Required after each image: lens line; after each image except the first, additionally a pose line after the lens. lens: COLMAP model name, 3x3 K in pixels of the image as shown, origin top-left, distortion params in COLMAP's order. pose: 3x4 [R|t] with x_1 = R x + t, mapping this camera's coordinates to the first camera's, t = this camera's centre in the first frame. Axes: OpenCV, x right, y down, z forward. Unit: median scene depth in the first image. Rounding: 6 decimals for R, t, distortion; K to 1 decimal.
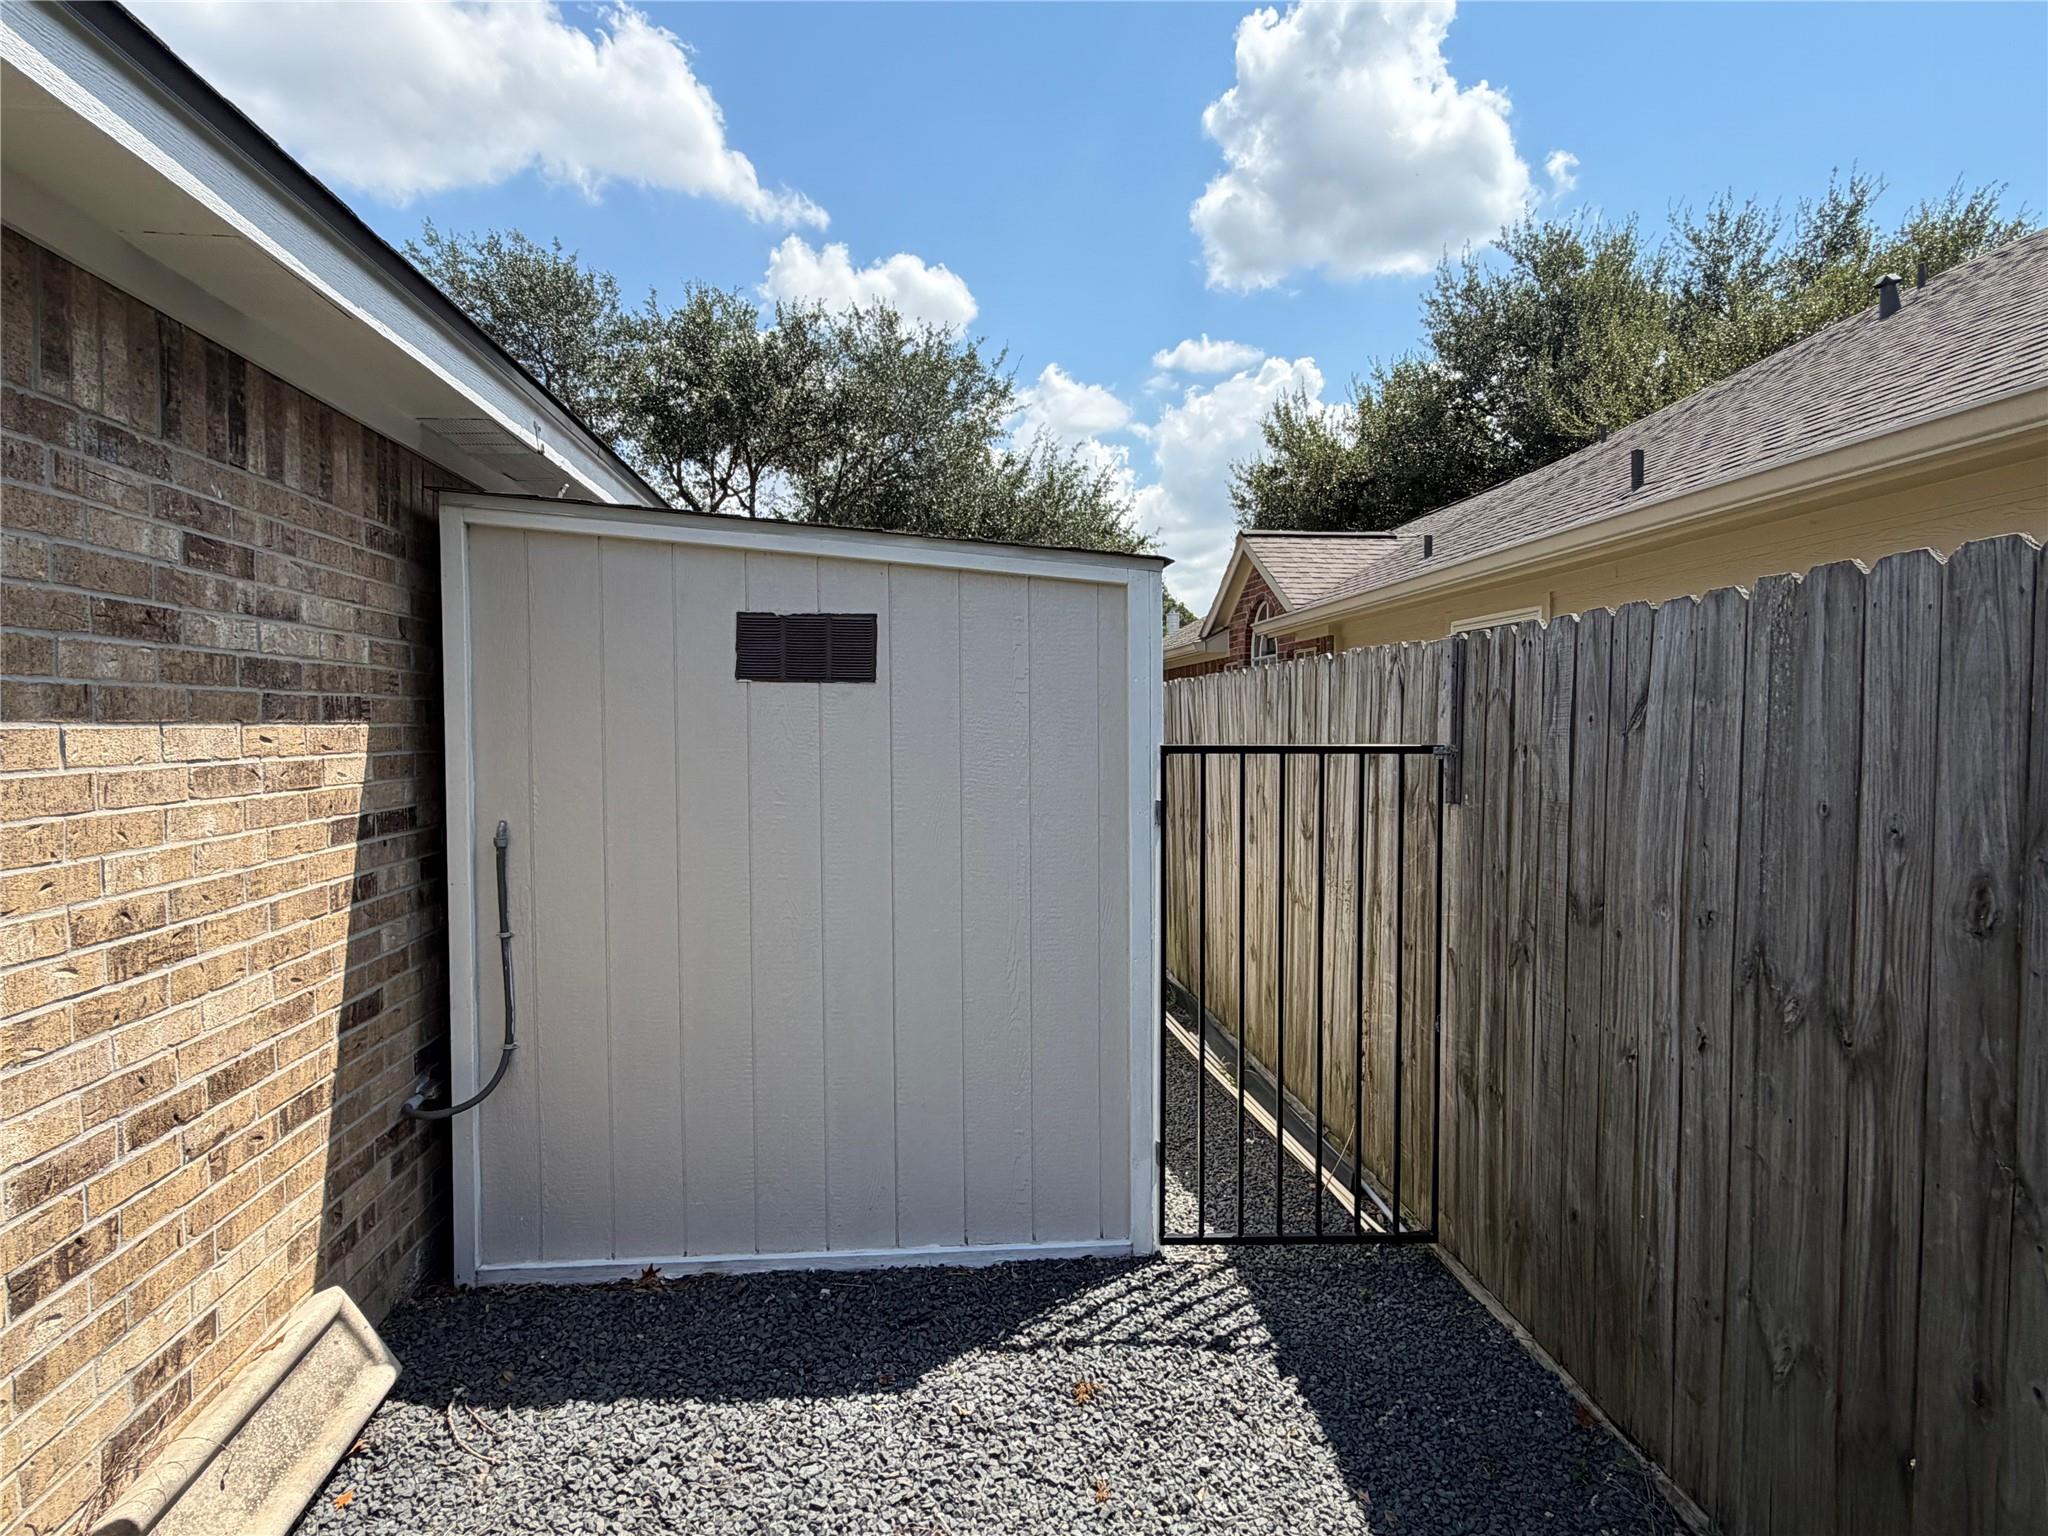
lens RADIAL K [[1140.8, 0, 1020.4], [0, 1140.8, 768.9], [0, 0, 1]] dist [-0.015638, 0.008841]
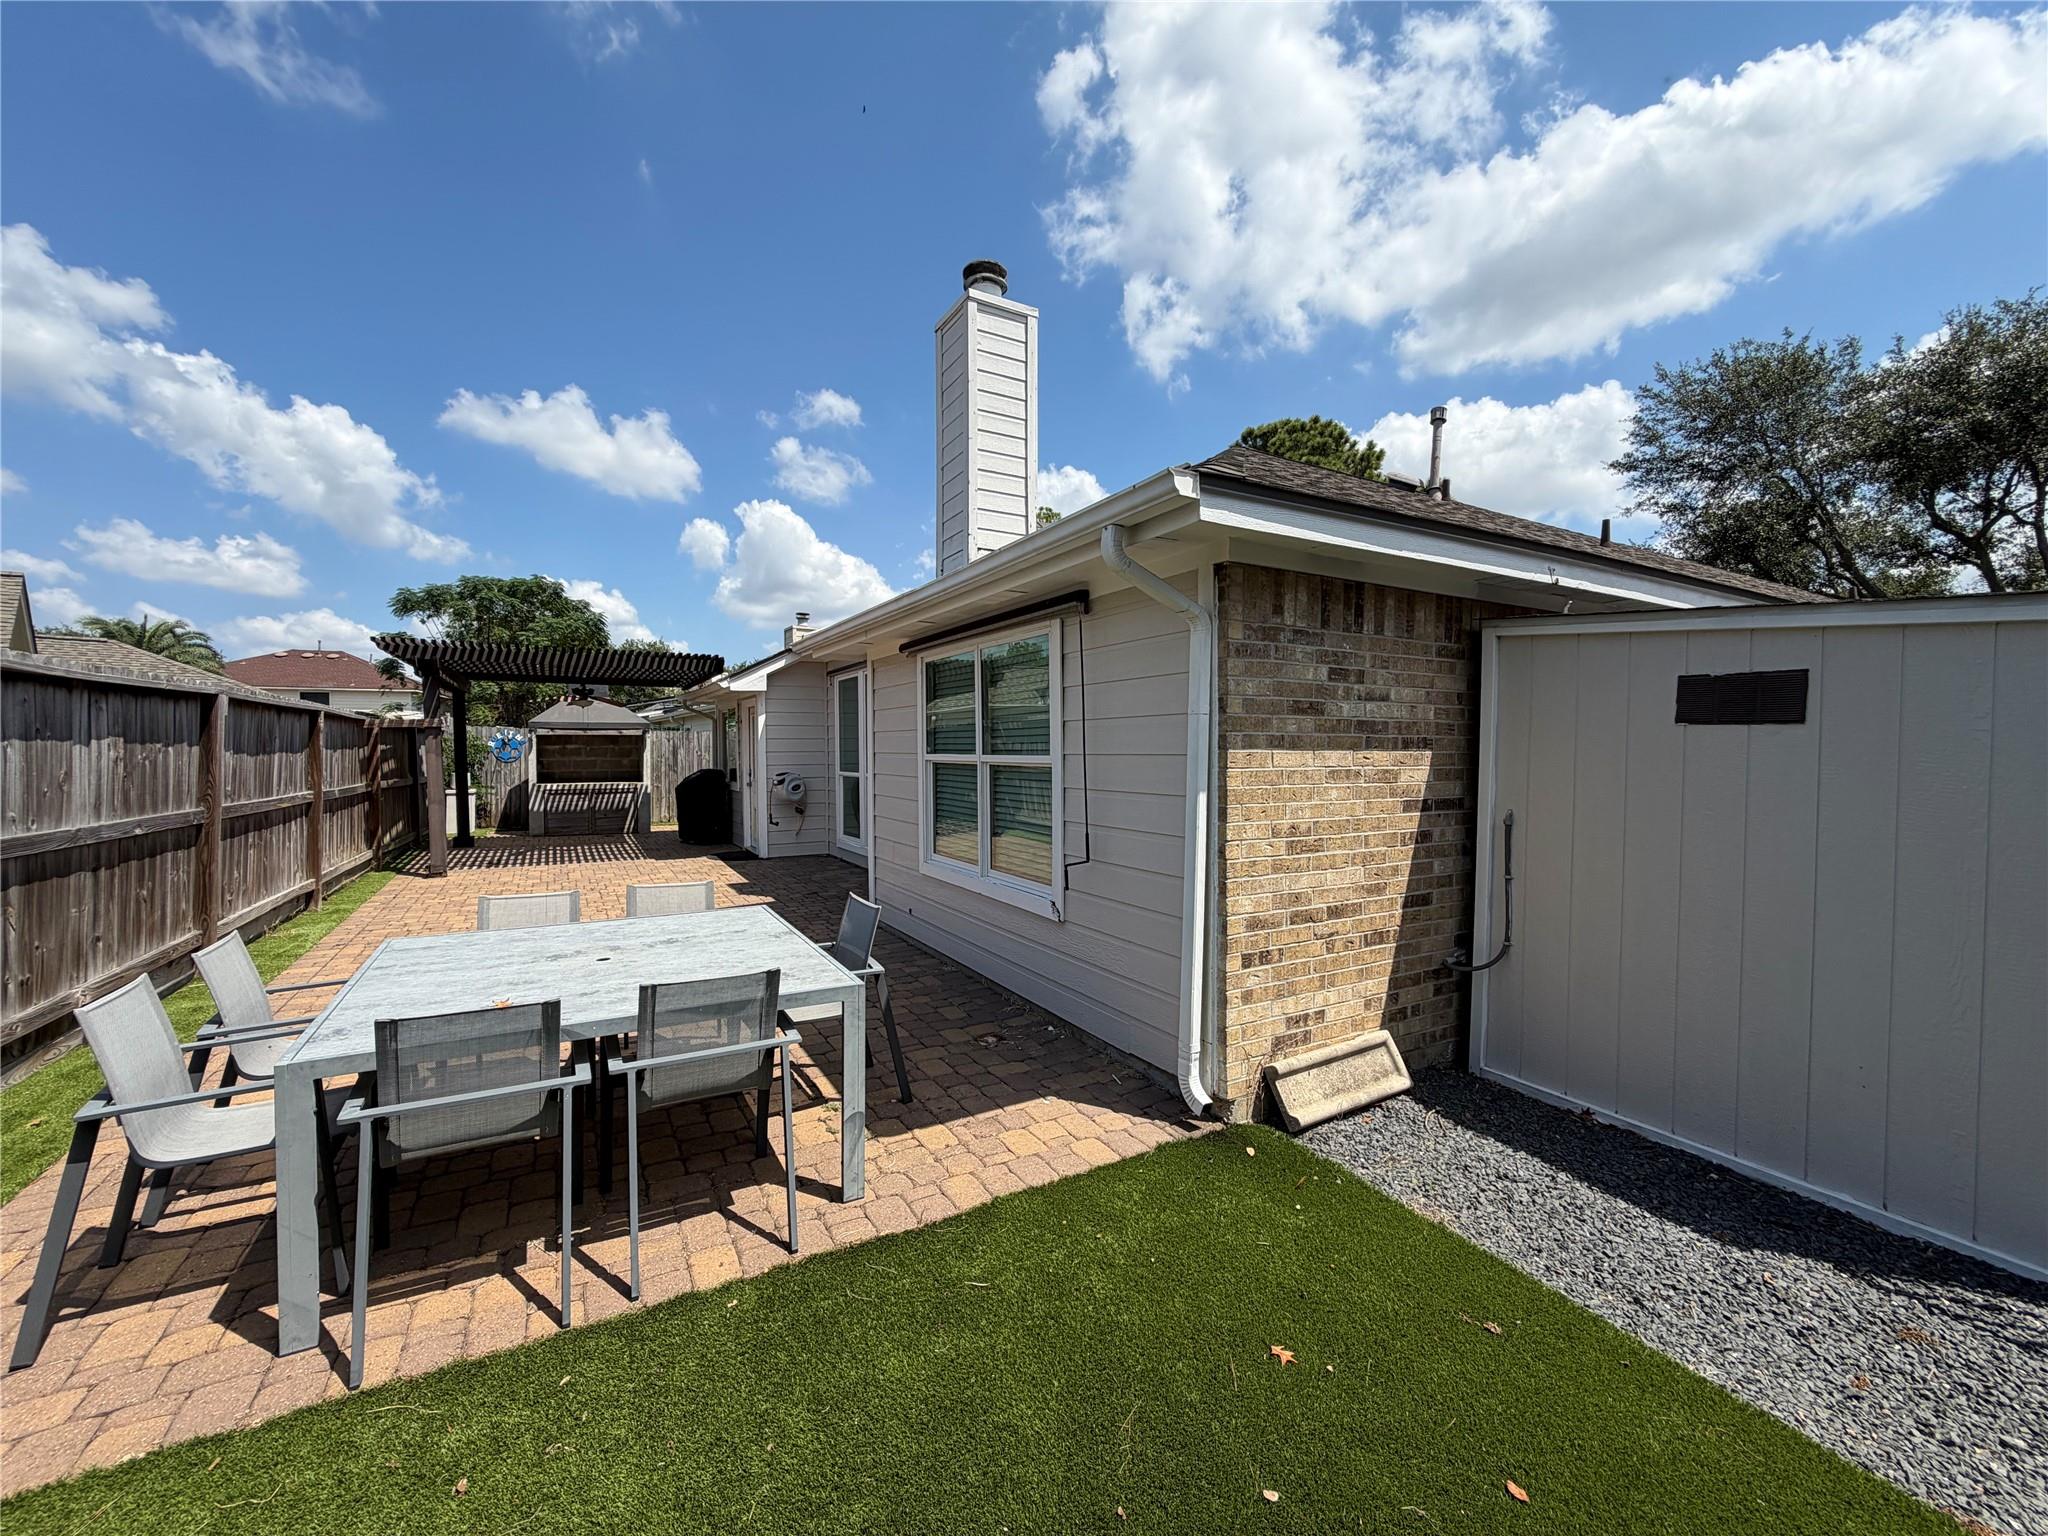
lens RADIAL K [[820.4, 0, 1029.8], [0, 820.4, 762.5], [0, 0, 1]] dist [0.000716, -0.000029]
pose [[0.409035, 0.025320, -0.912167, 0.458377], [-0.046152, 0.998910, 0.007032, 0.000650], [0.911351, 0.039222, 0.409758, -0.194927]]
